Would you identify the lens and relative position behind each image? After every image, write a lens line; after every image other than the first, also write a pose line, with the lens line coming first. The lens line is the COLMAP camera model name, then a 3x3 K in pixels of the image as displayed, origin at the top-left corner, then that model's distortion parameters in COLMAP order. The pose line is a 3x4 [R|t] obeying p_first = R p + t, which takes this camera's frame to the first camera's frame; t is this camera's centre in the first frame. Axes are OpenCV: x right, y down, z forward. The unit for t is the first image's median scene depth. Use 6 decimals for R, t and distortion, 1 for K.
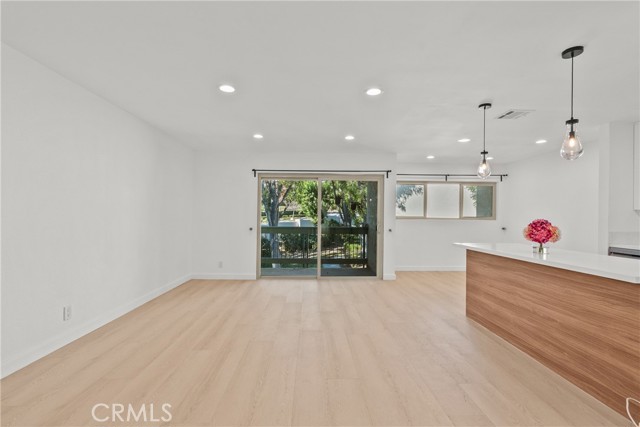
lens RADIAL K [[293.1, 0, 318.3], [0, 293.1, 216.8], [0, 0, 1]] dist [-0.008158, 0.003013]
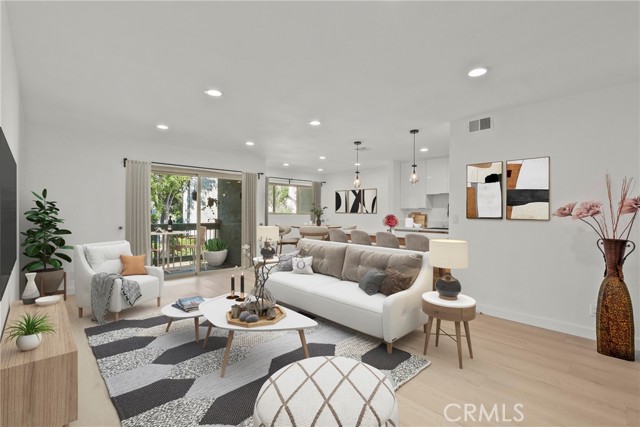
lens RADIAL K [[293.1, 0, 319.3], [0, 293.1, 210.3], [0, 0, 1]] dist [-0.008158, 0.003013]
pose [[0.734325, 0.001271, 0.678797, -0.793471], [0.002424, 0.999987, -0.004495, -0.008061], [-0.678794, 0.004946, 0.734312, -0.034317]]
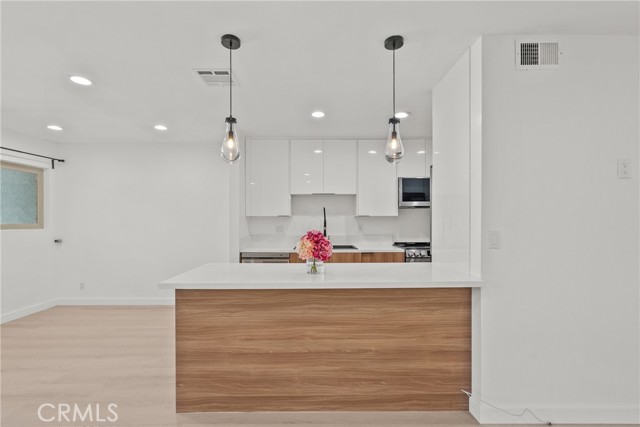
lens RADIAL K [[293.1, 0, 316.5], [0, 293.1, 219.6], [0, 0, 1]] dist [-0.008158, 0.003013]
pose [[0.024037, -0.006757, 0.999688, -0.031307], [0.003573, 0.999971, 0.006673, -0.025015], [-0.999705, 0.003411, 0.024060, 0.962549]]
